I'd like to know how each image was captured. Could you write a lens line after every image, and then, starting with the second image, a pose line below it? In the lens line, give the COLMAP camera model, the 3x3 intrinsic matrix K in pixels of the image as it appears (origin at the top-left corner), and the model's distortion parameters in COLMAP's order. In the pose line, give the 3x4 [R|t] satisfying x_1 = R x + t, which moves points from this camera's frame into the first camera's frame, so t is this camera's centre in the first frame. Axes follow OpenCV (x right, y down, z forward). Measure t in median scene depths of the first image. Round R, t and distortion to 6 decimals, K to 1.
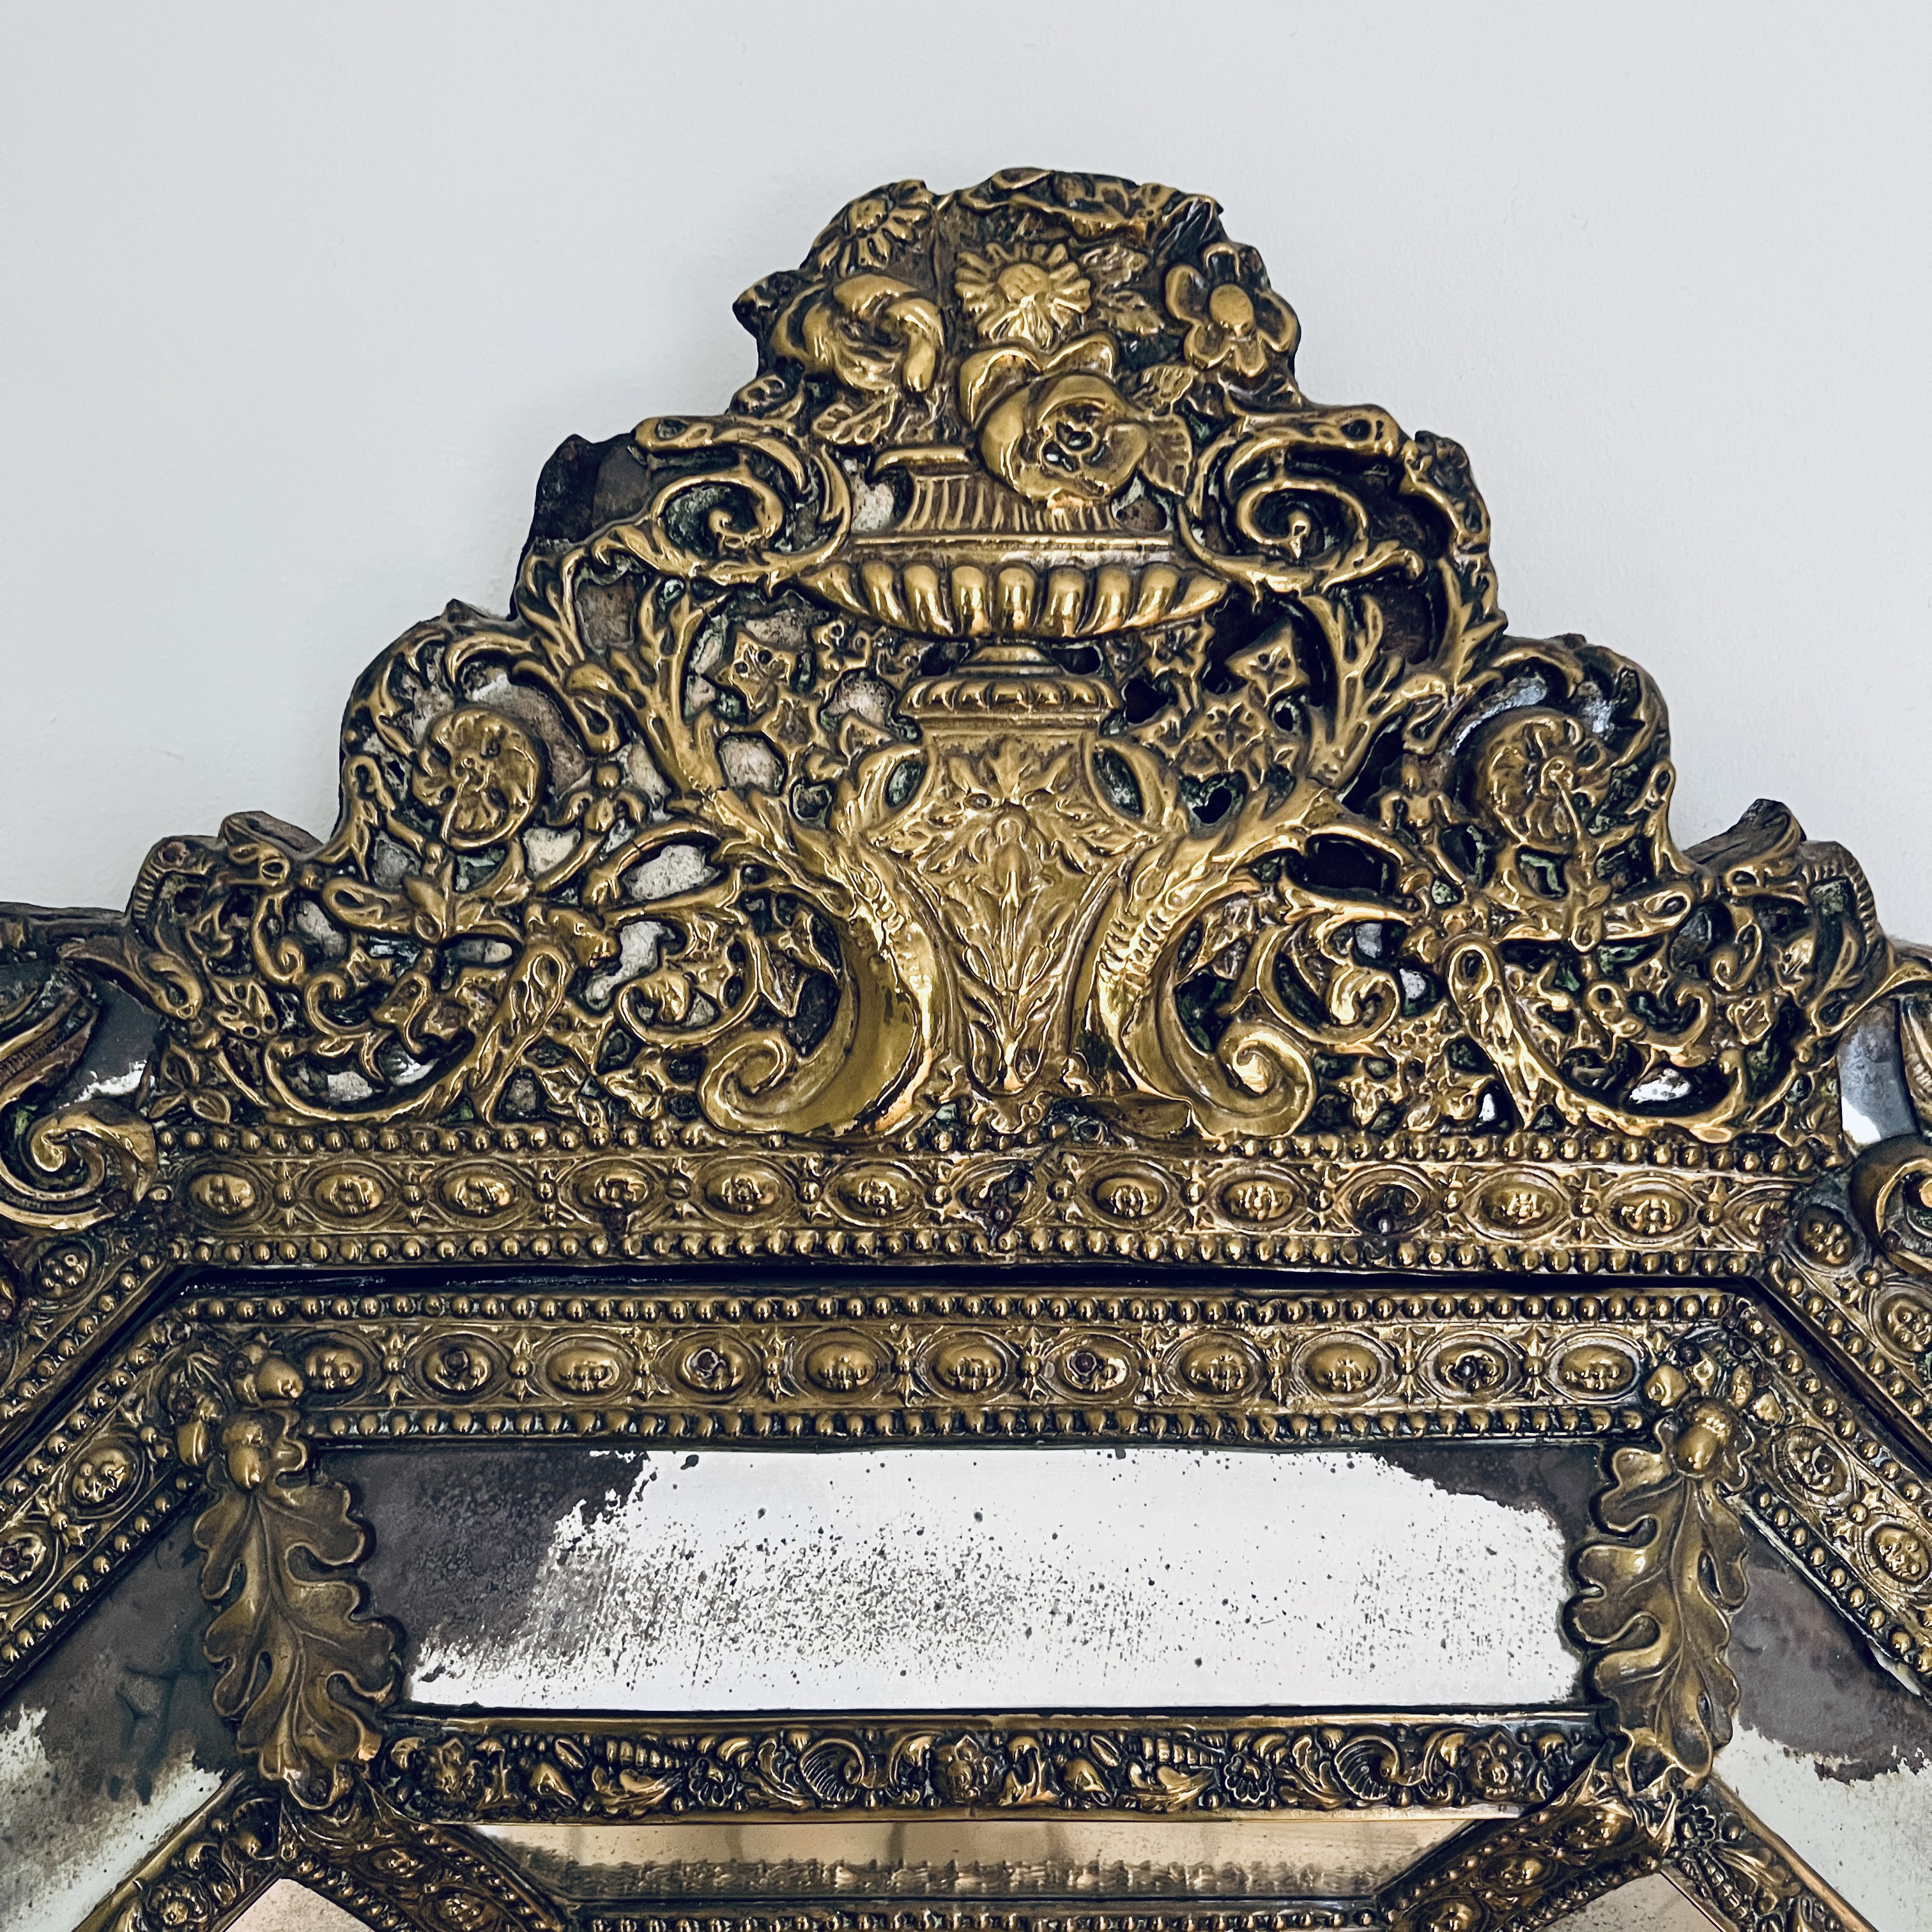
lens RADIAL K [[1986.0, 0, 974.3], [0, 1986.0, 965.4], [0, 0, 1]] dist [0.131507, -0.331595]
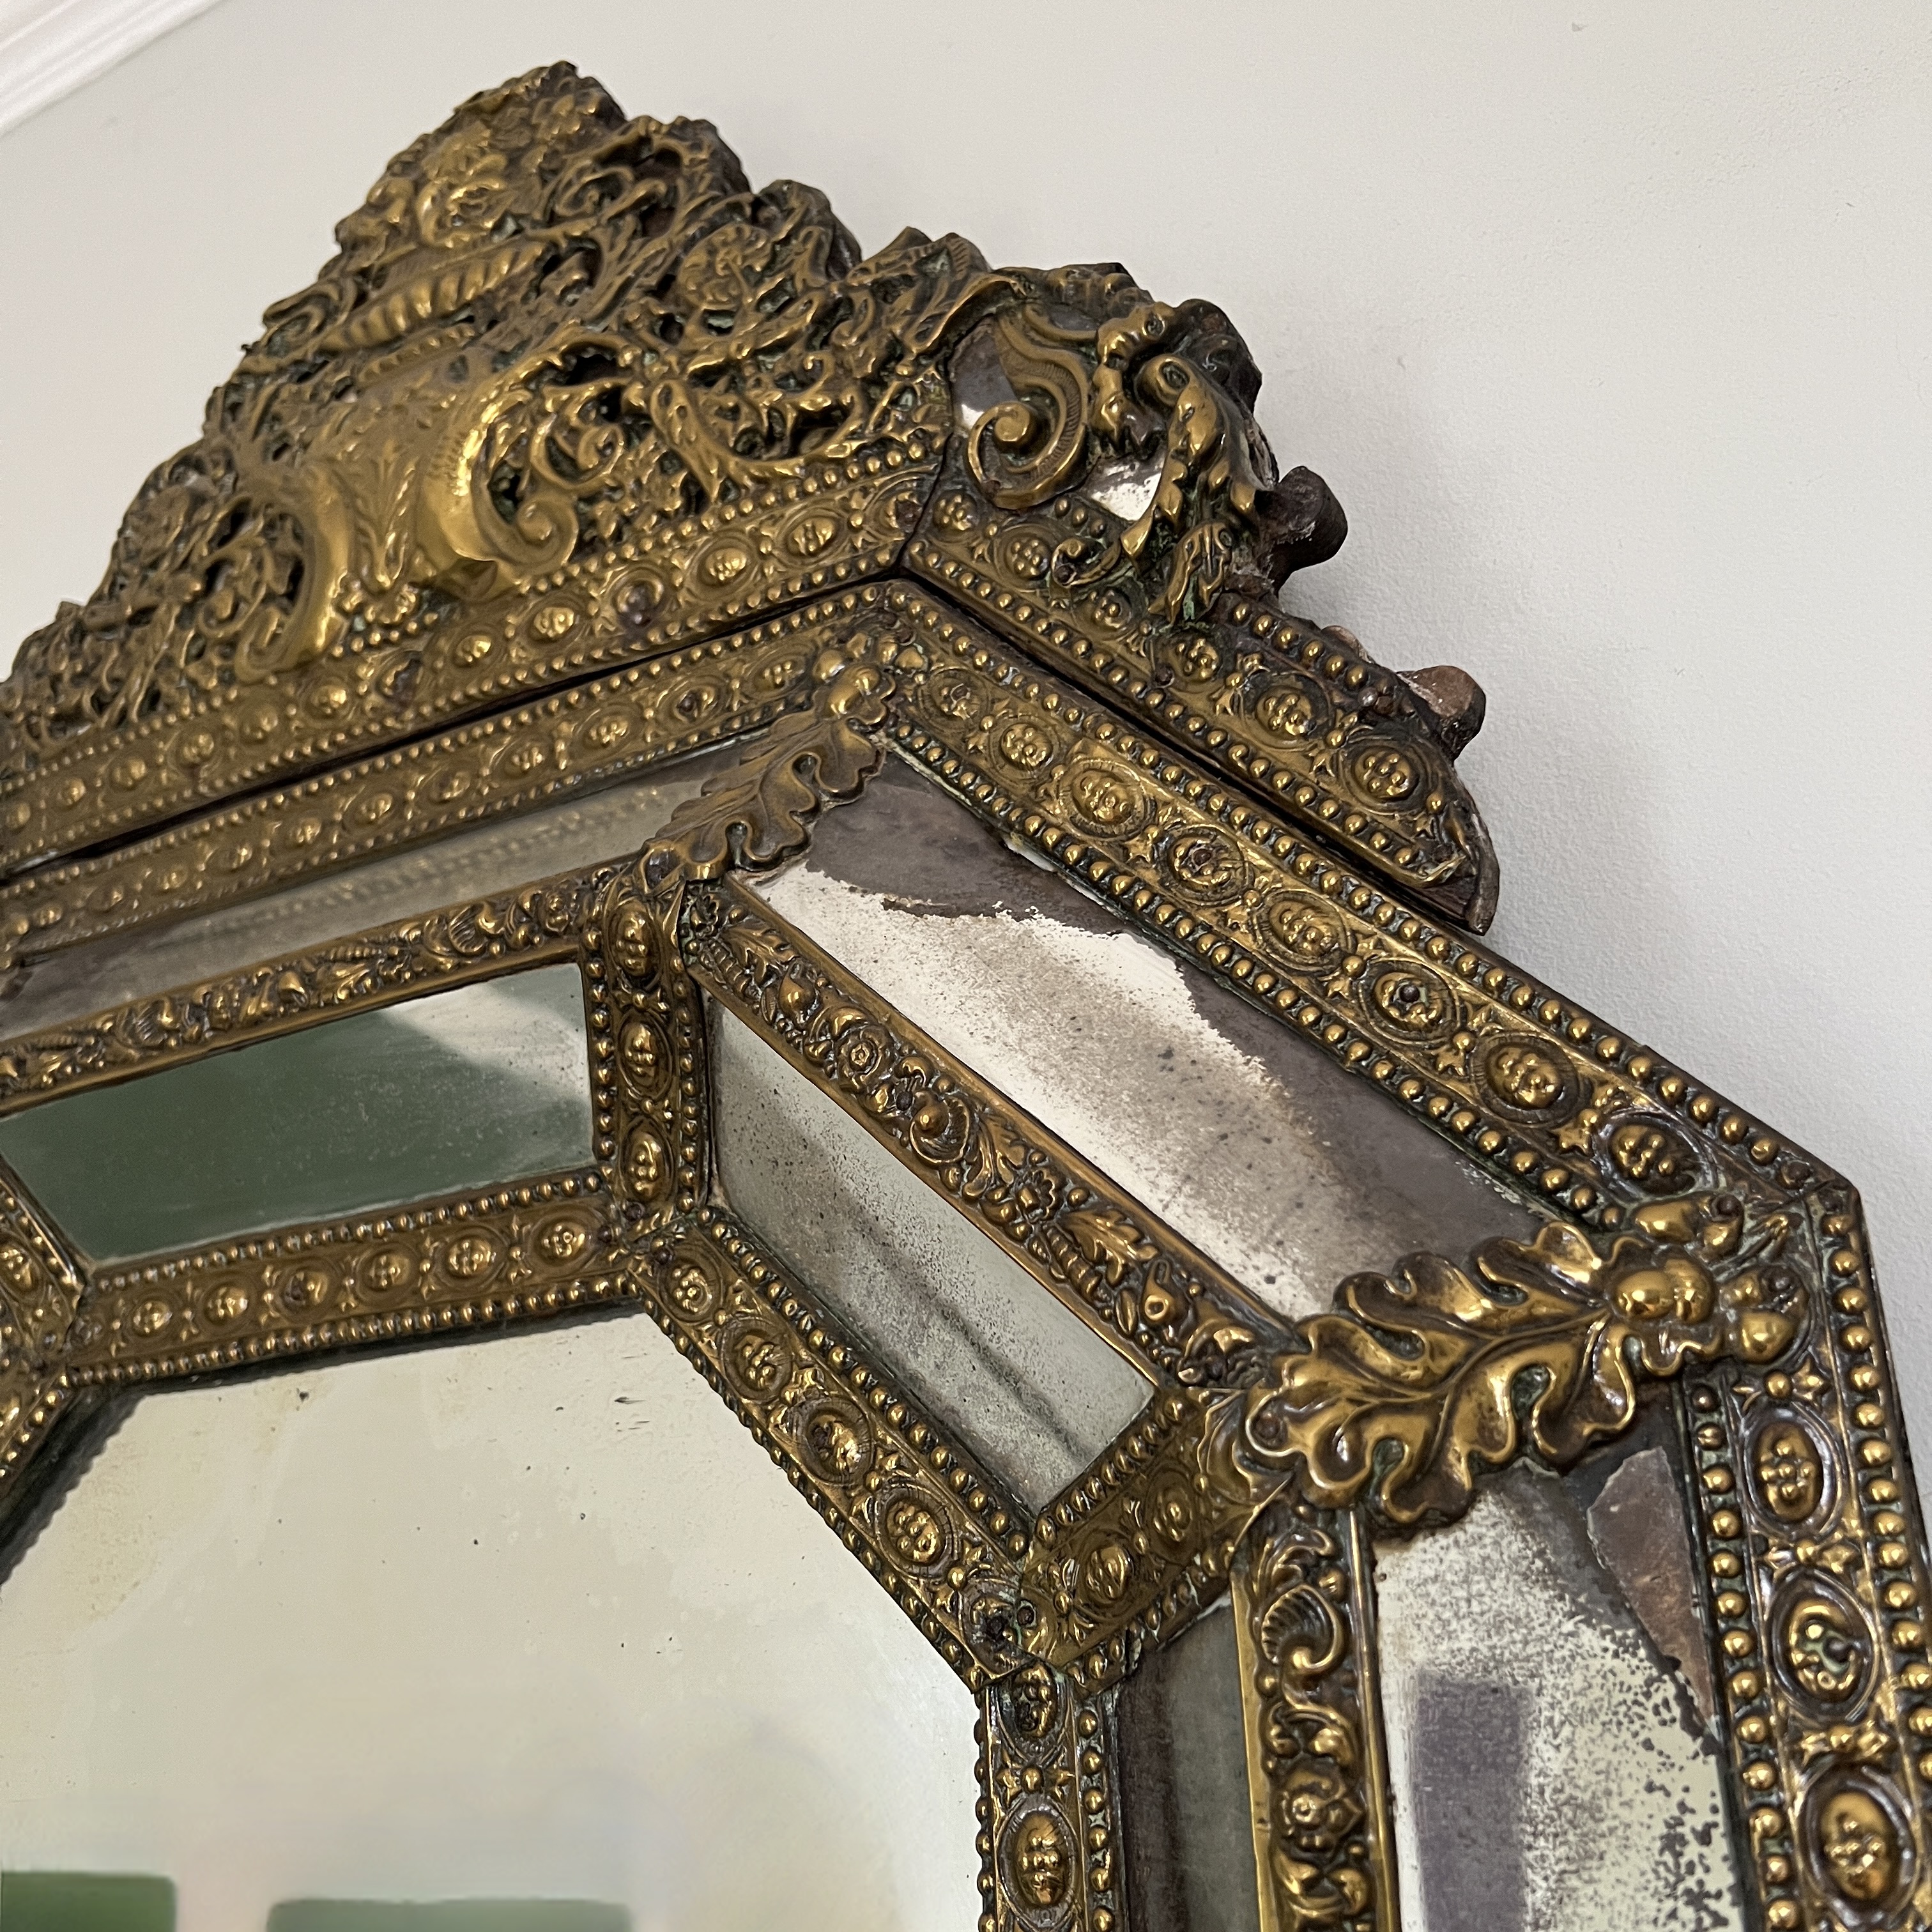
lens RADIAL K [[1986.0, 0, 974.3], [0, 1986.0, 965.4], [0, 0, 1]] dist [0.131507, -0.331595]
pose [[0.854957, -0.219119, -0.470143, 0.922923], [-0.021582, 0.890578, -0.454319, 0.882706], [0.518249, 0.398570, 0.756677, 0.283510]]
